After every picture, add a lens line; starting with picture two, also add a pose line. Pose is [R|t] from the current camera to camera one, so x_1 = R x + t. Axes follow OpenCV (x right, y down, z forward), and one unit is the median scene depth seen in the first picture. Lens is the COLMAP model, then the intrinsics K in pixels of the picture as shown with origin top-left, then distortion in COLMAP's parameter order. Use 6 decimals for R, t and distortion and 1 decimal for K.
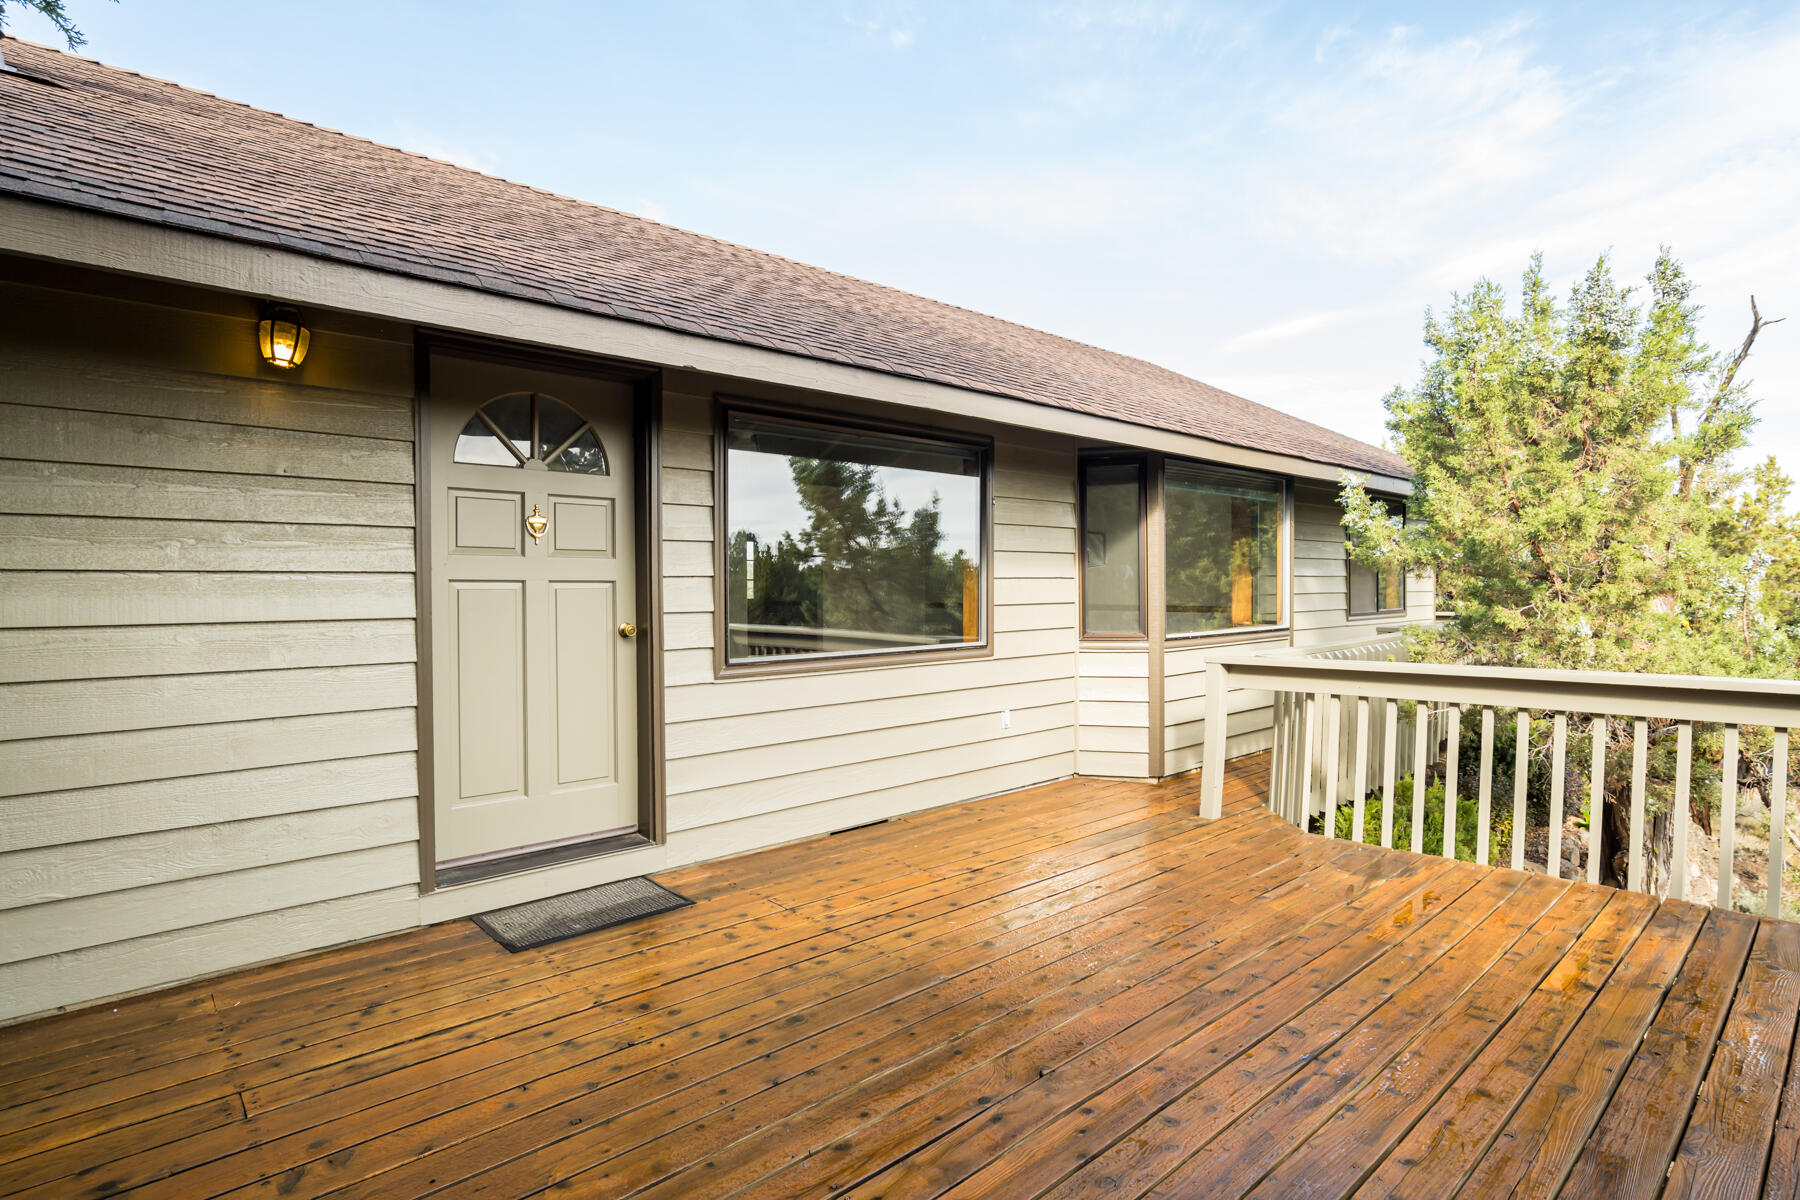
lens RADIAL K [[933.9, 0, 900.8], [0, 933.9, 594.7], [0, 0, 1]] dist [-0.019633, 0.004787]
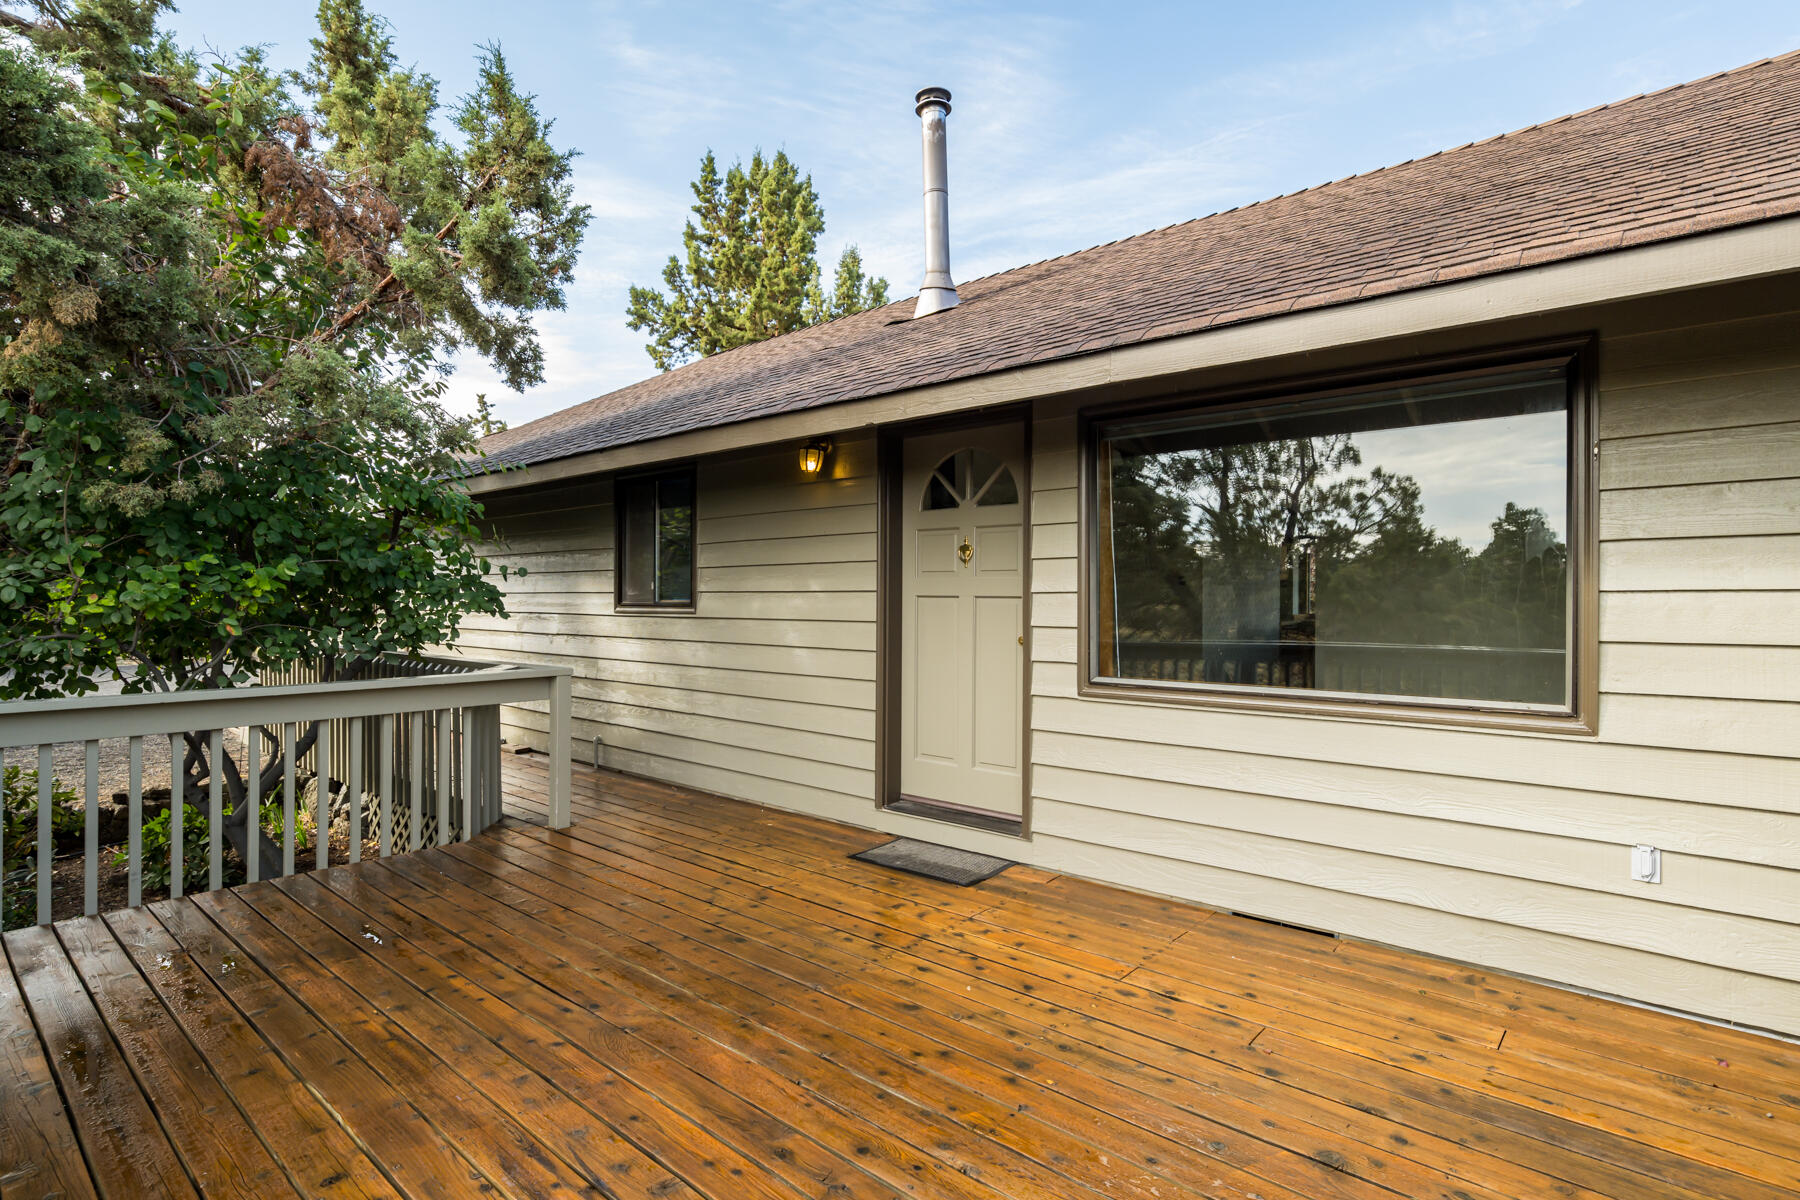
lens RADIAL K [[933.9, 0, 901.3], [0, 933.9, 594.8], [0, 0, 1]] dist [-0.019633, 0.004787]
pose [[0.091727, 0.001431, -0.995783, 0.820819], [-0.011959, 0.999928, 0.000335, -0.015895], [0.995712, 0.011877, 0.091738, 0.760211]]
